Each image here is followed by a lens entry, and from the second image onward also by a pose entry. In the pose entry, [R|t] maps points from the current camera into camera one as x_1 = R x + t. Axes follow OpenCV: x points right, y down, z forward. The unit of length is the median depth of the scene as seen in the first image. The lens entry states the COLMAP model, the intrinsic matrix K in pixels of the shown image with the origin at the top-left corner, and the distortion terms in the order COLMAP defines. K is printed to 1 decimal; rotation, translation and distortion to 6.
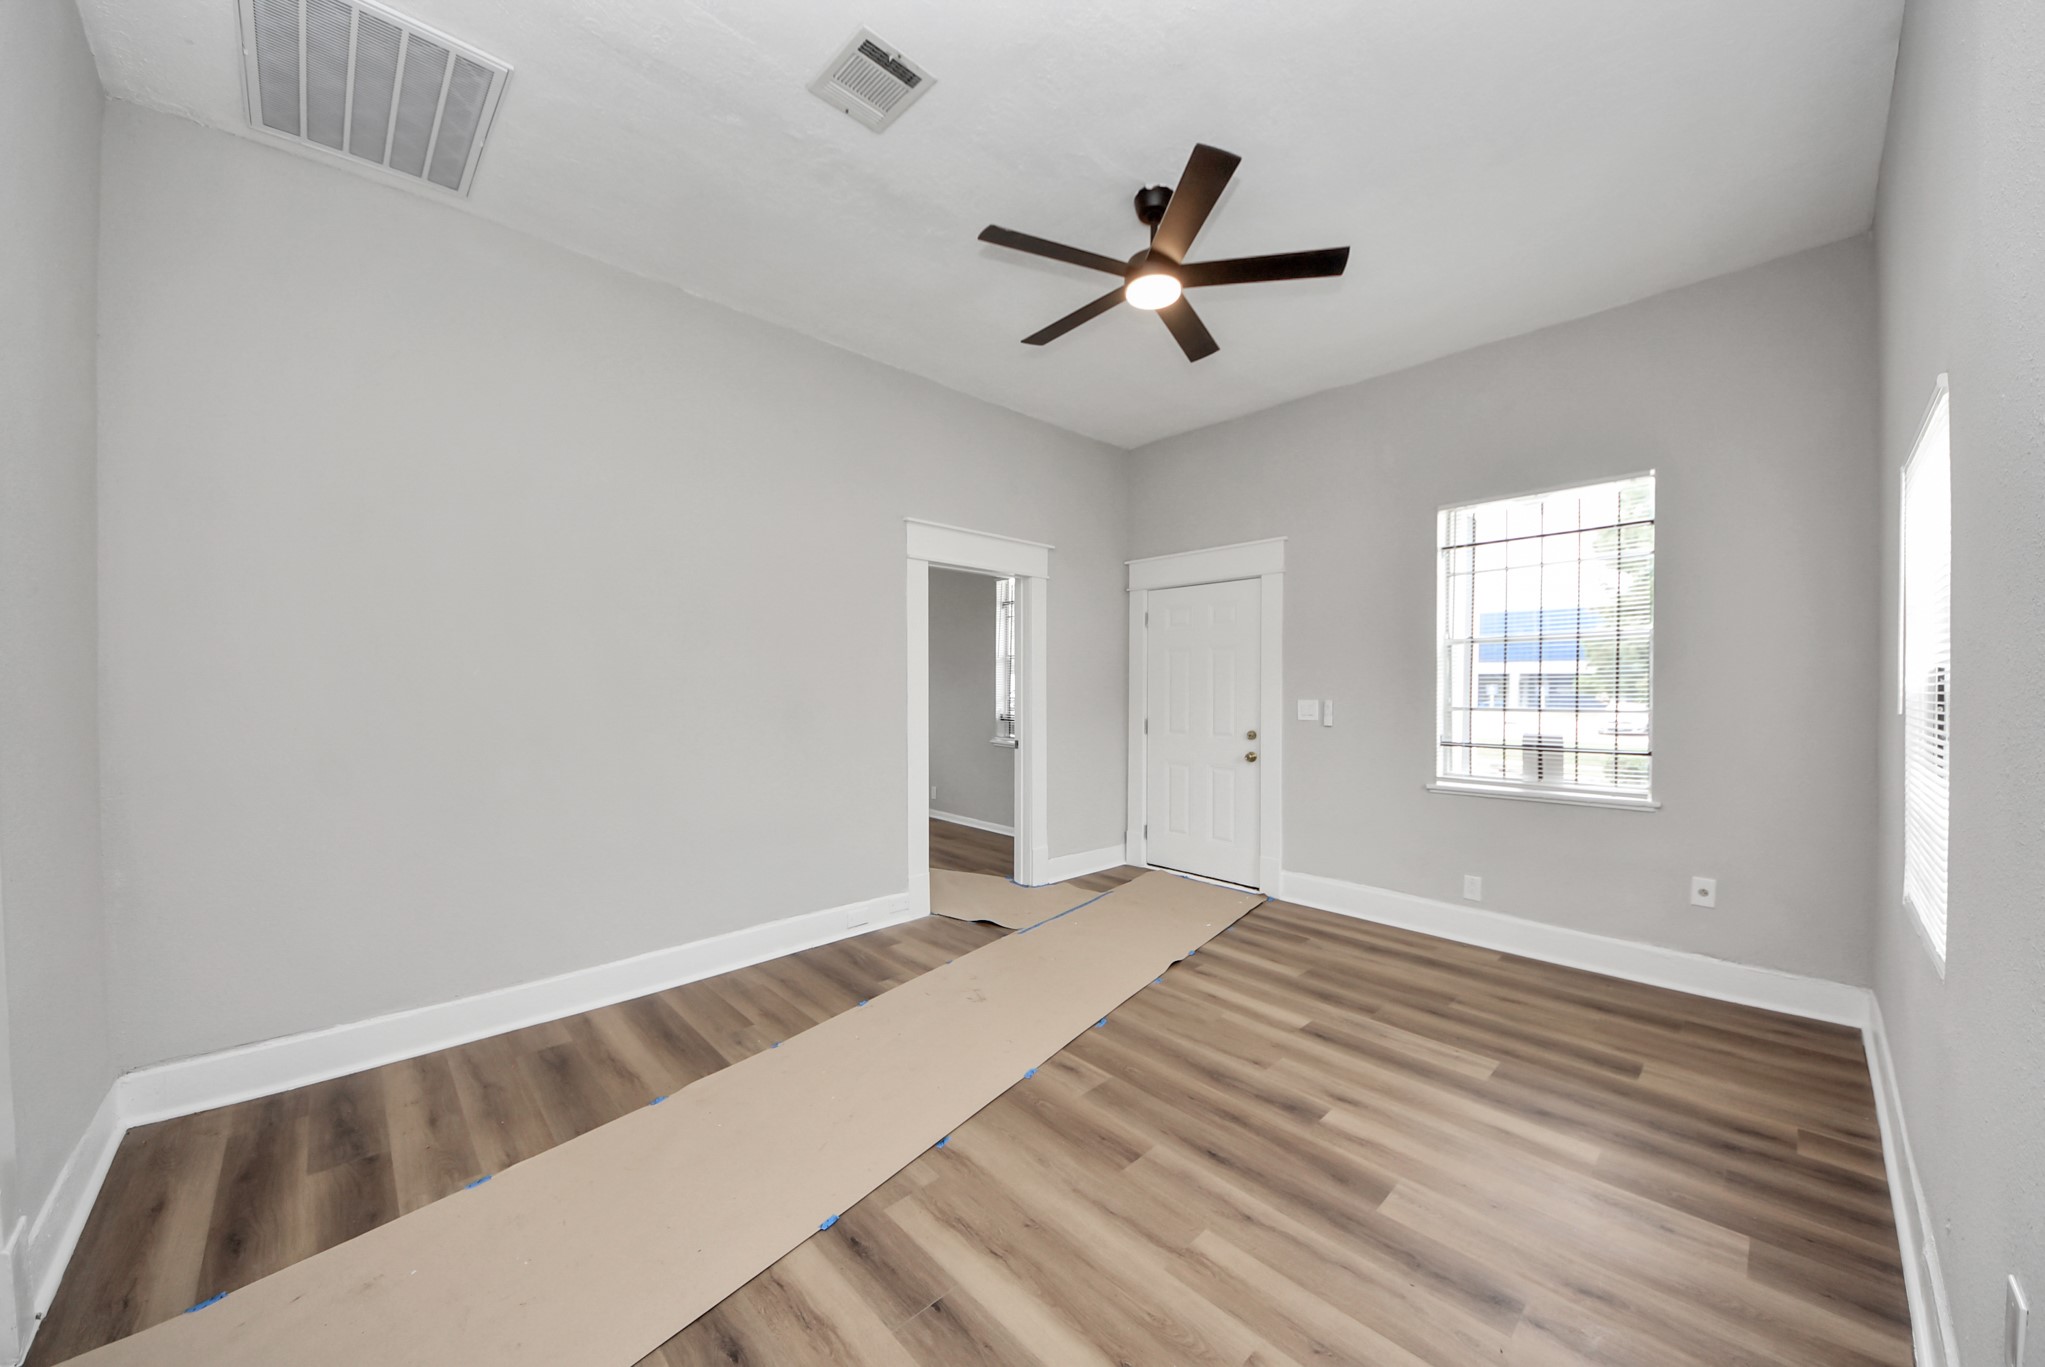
lens RADIAL K [[724.9, 0, 1037.7], [0, 724.9, 692.7], [0, 0, 1]] dist [0.048141, -0.030208]
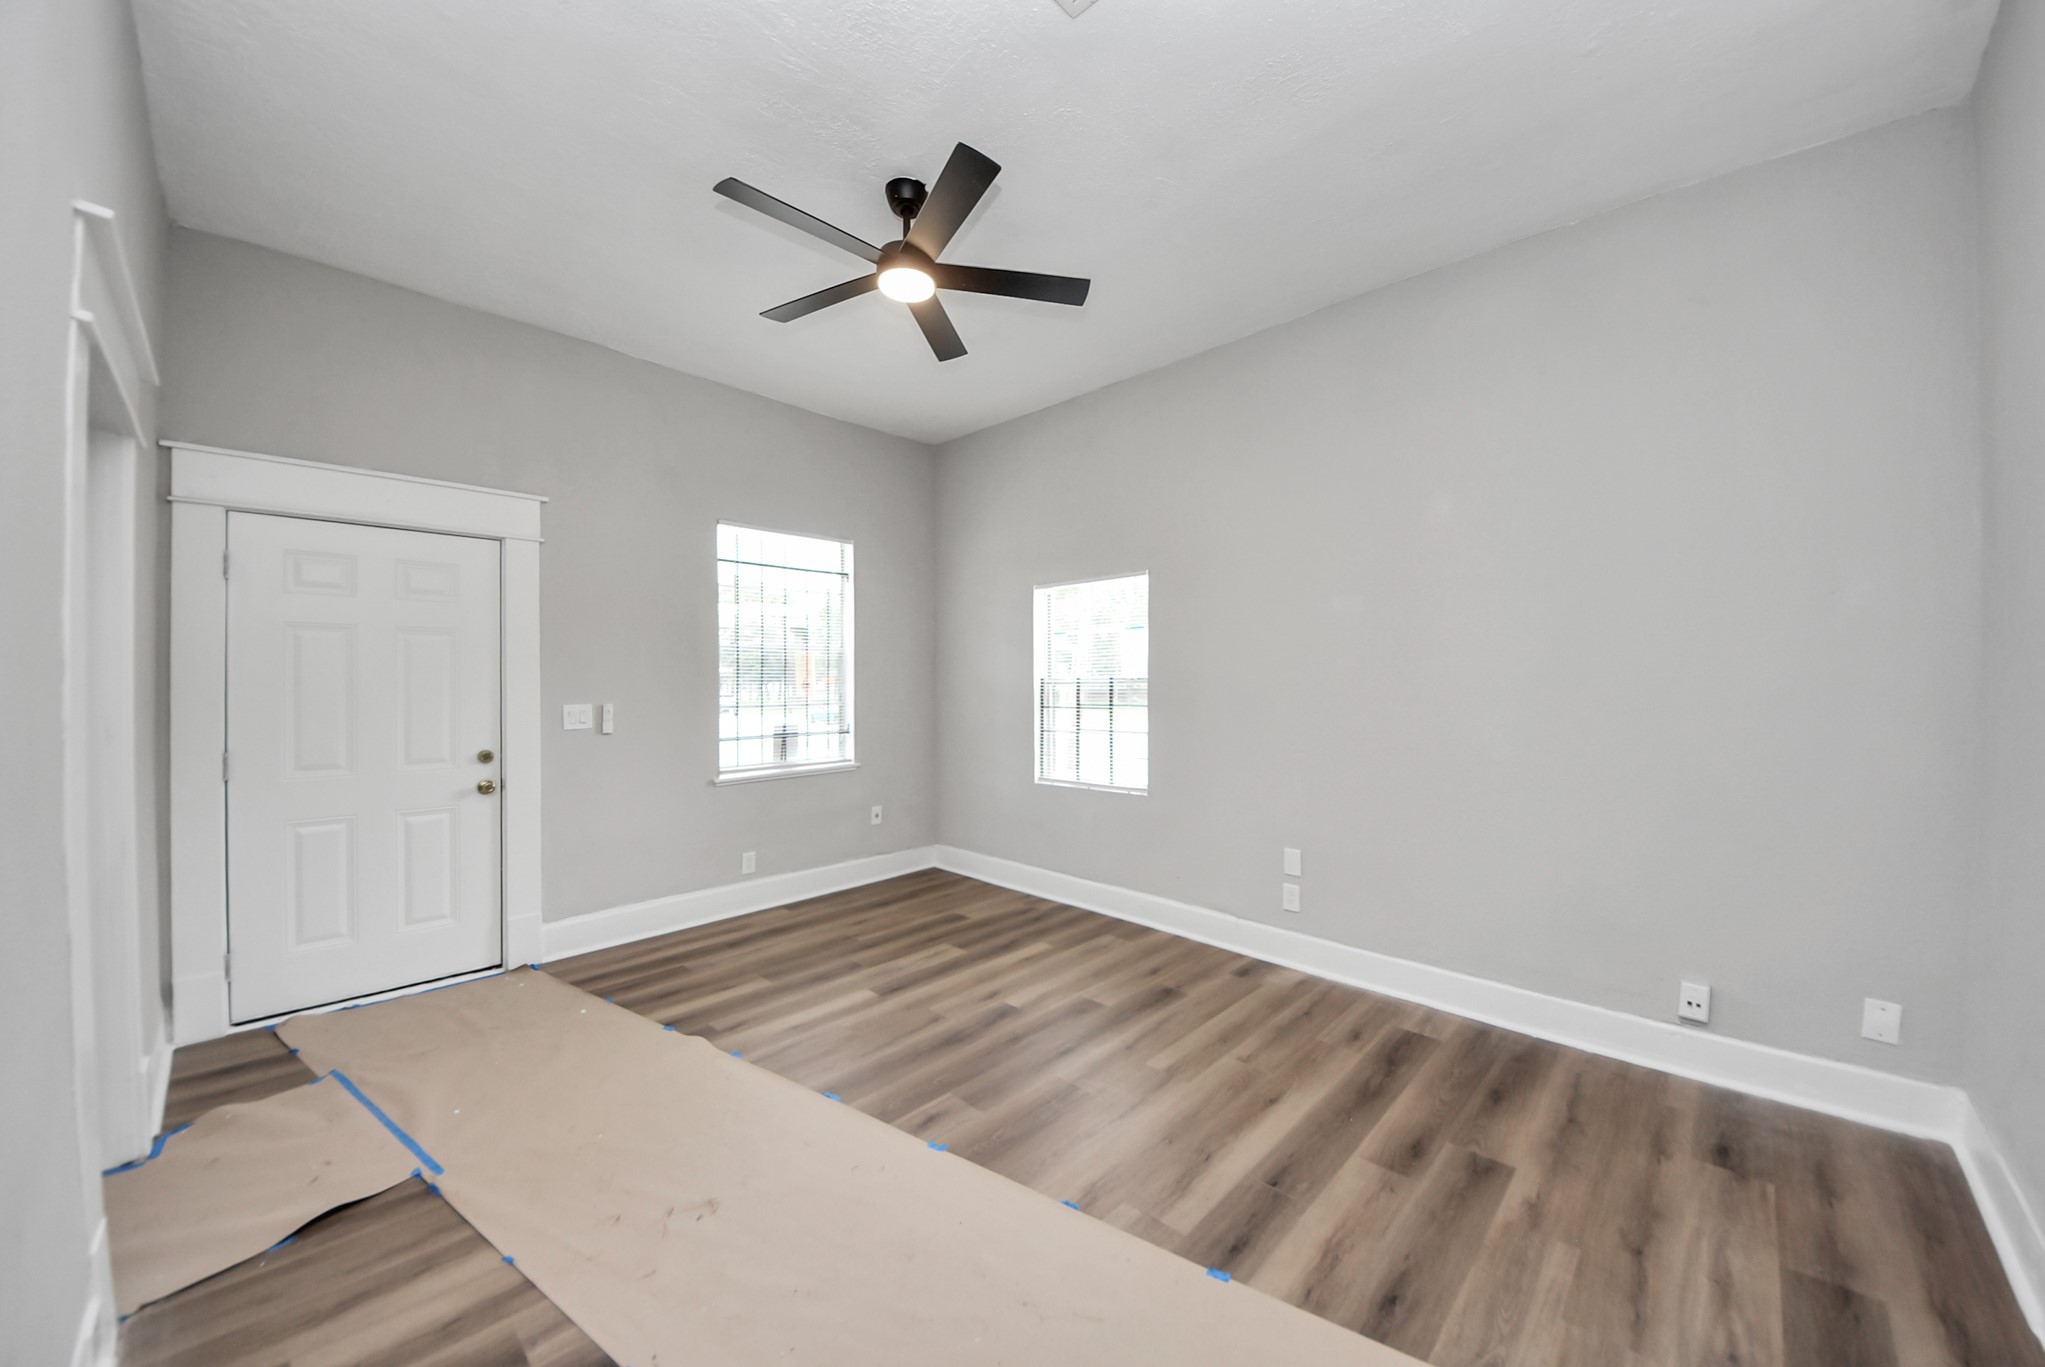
lens RADIAL K [[736.8, 0, 1034.7], [0, 736.8, 689.3], [0, 0, 1]] dist [0.052463, -0.028554]
pose [[-0.041815, -0.012675, 0.999045, -0.720282], [0.012047, 0.999840, 0.013190, -0.017605], [-0.999053, 0.012587, -0.041655, 0.752384]]
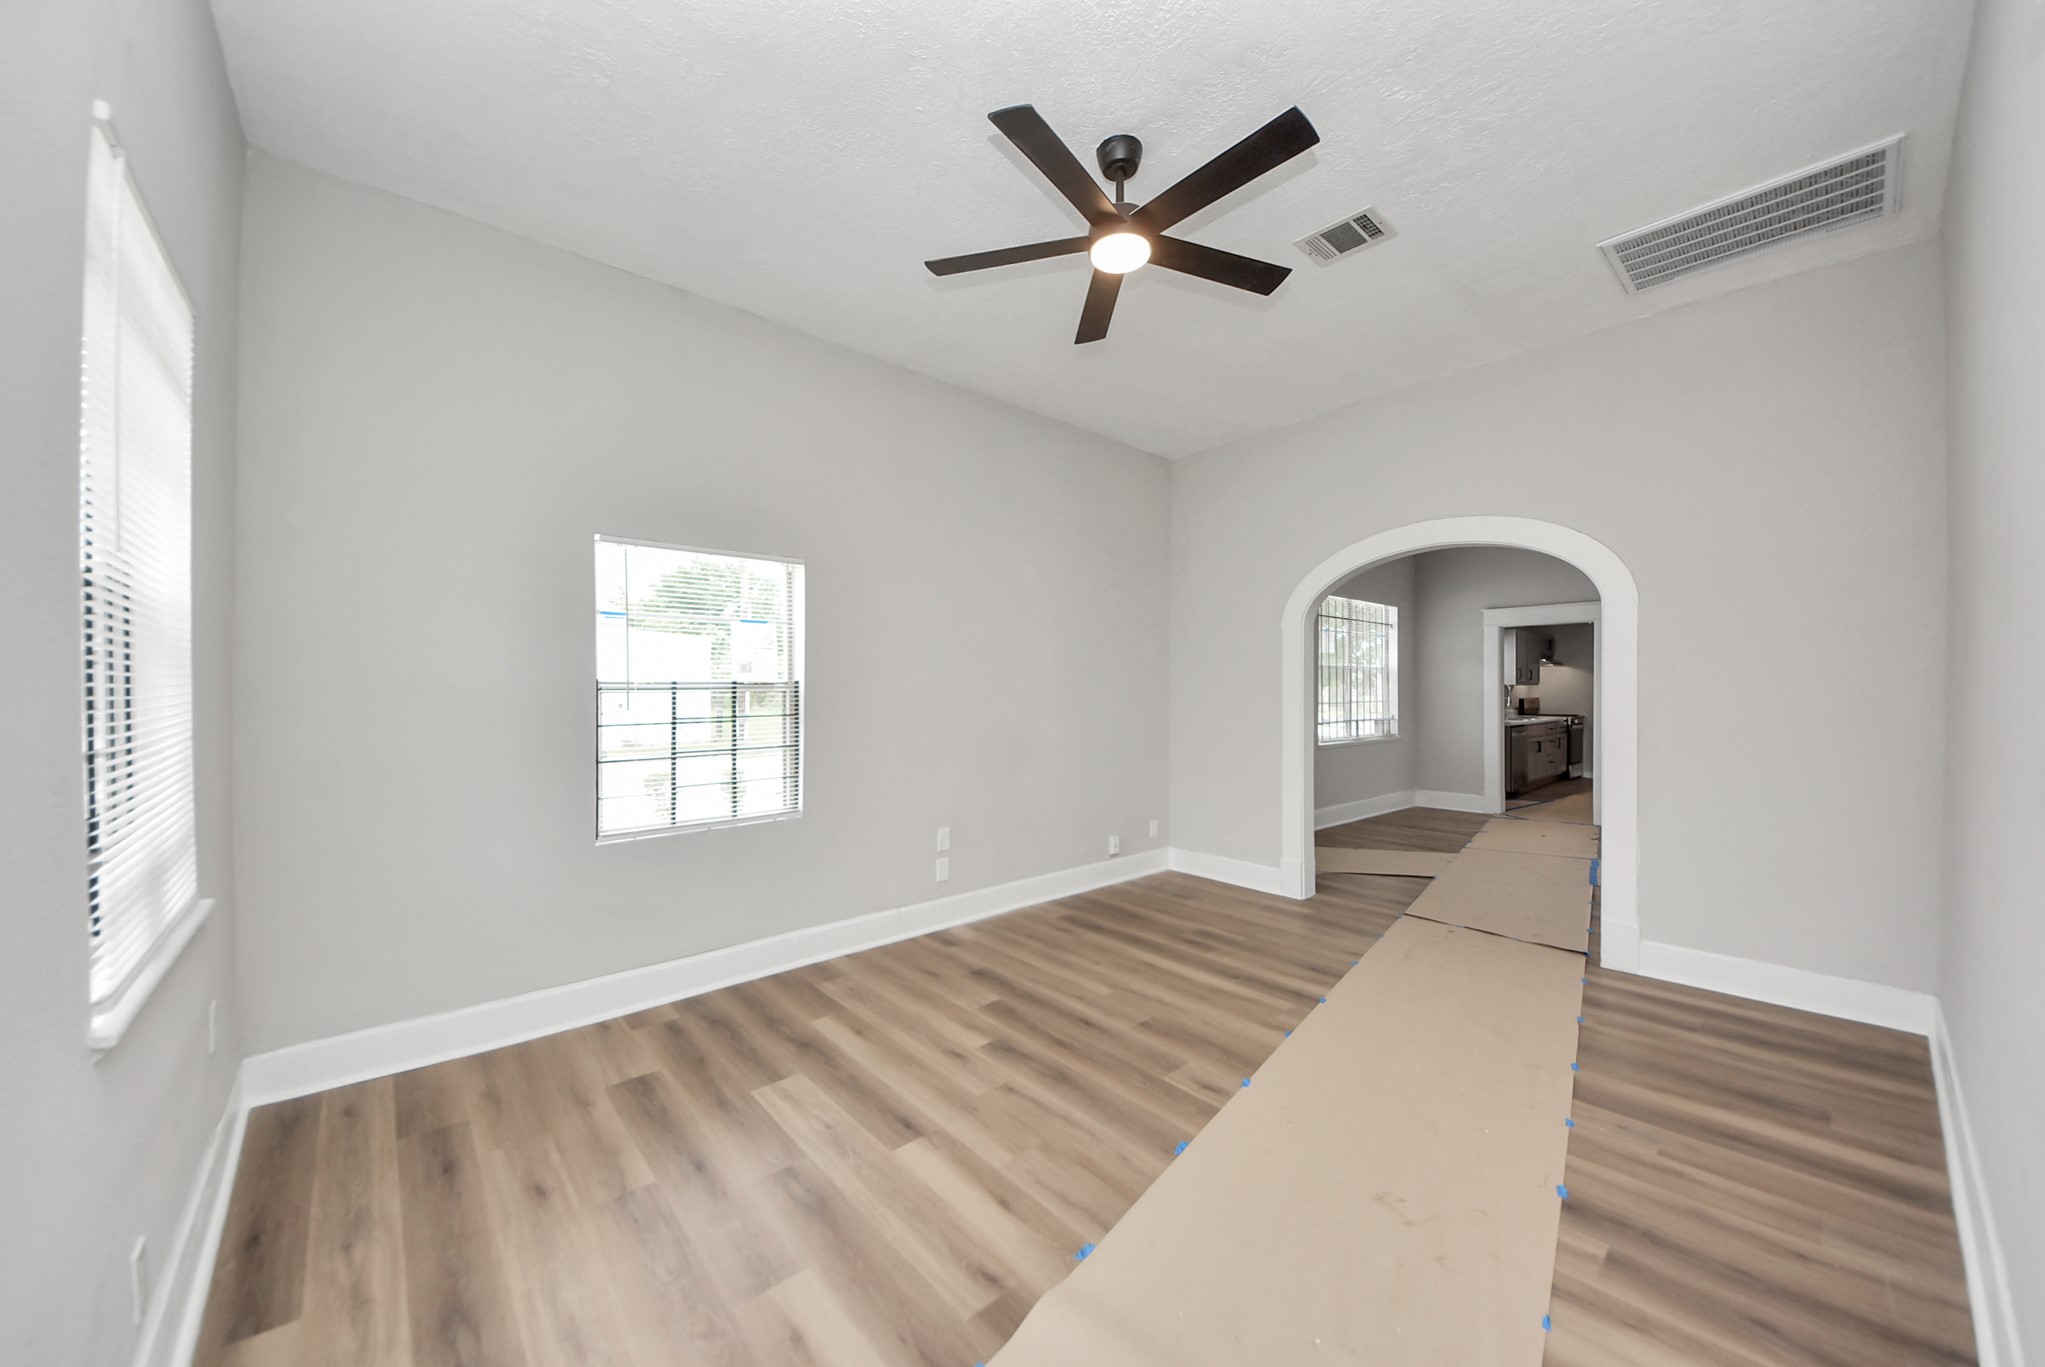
lens RADIAL K [[724.9, 0, 1037.7], [0, 724.9, 692.7], [0, 0, 1]] dist [0.048141, -0.030208]
pose [[-0.999308, -0.000472, 0.037180, 0.193152], [-0.000017, 0.999925, 0.012230, -0.016930], [-0.037183, 0.012220, -0.999234, 1.642387]]
